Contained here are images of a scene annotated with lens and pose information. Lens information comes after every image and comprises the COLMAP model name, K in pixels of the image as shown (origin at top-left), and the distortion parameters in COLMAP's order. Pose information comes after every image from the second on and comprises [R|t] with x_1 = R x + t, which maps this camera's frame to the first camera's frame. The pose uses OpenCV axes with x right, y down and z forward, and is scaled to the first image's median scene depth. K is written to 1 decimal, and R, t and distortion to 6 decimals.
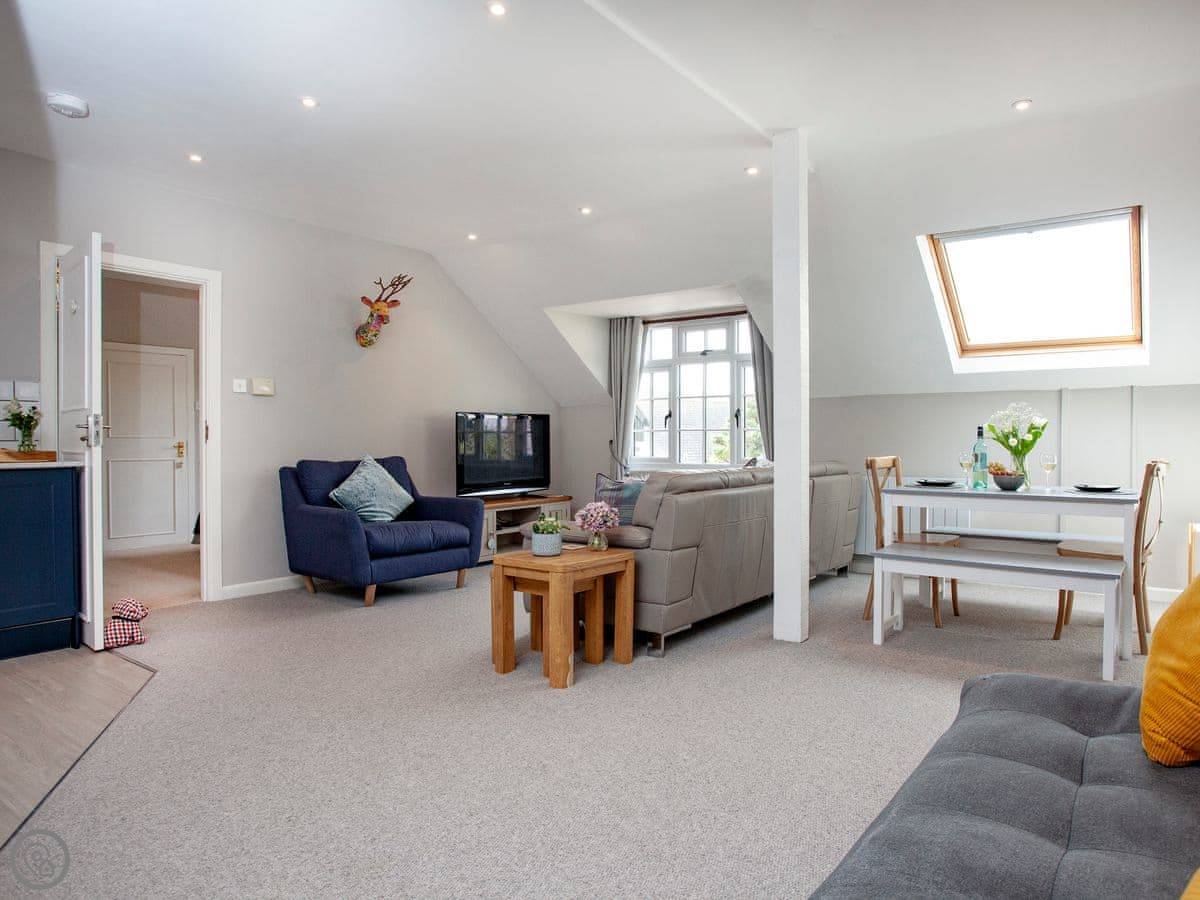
lens RADIAL K [[745.0, 0, 654.0], [0, 745.0, 457.1], [0, 0, 1]] dist [-0.001819, 0.000131]
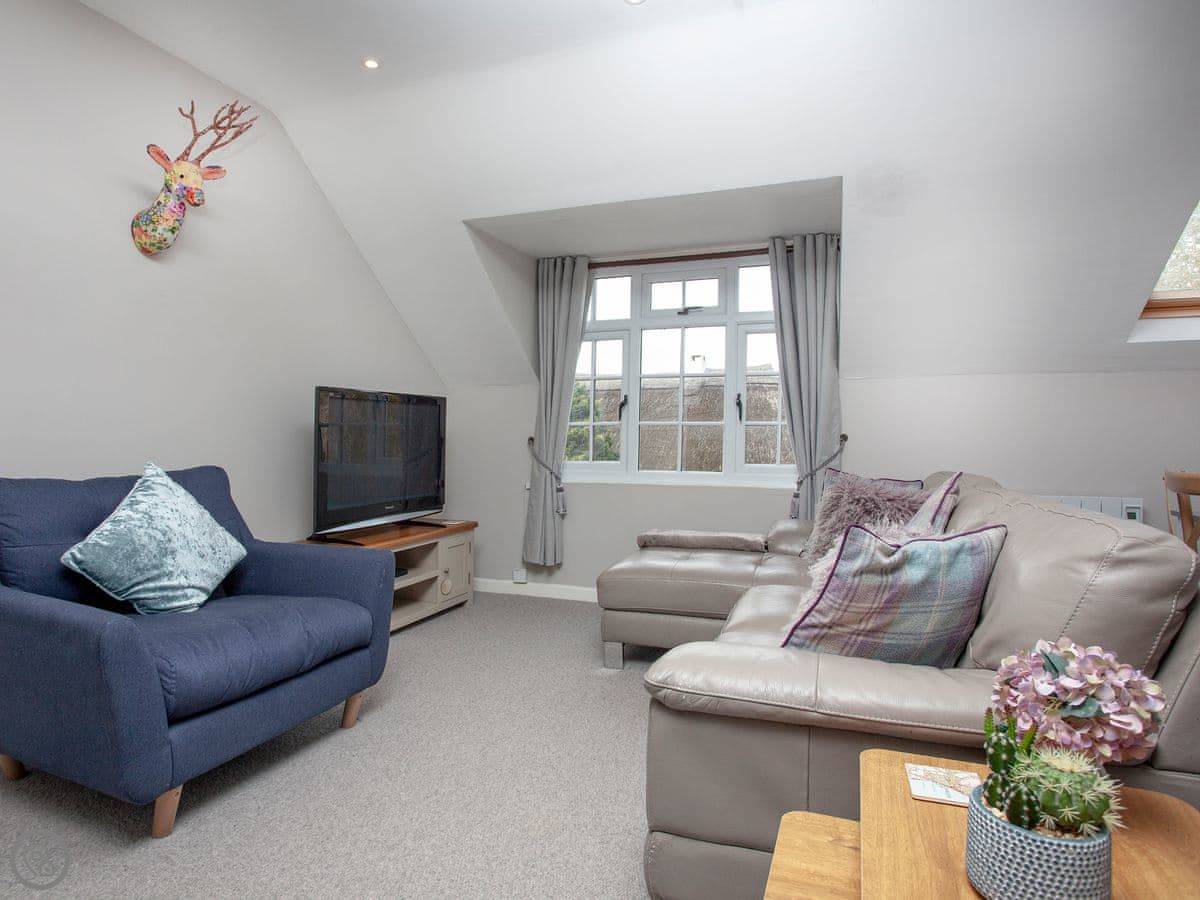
lens RADIAL K [[748.4, 0, 598.4], [0, 748.4, 429.6], [0, 0, 1]] dist [-0.006241, -0.001067]
pose [[0.979691, 0.009743, 0.200274, -0.193054], [-0.002871, 0.999398, -0.034575, -0.009973], [-0.200491, 0.033298, 0.979130, 0.452869]]
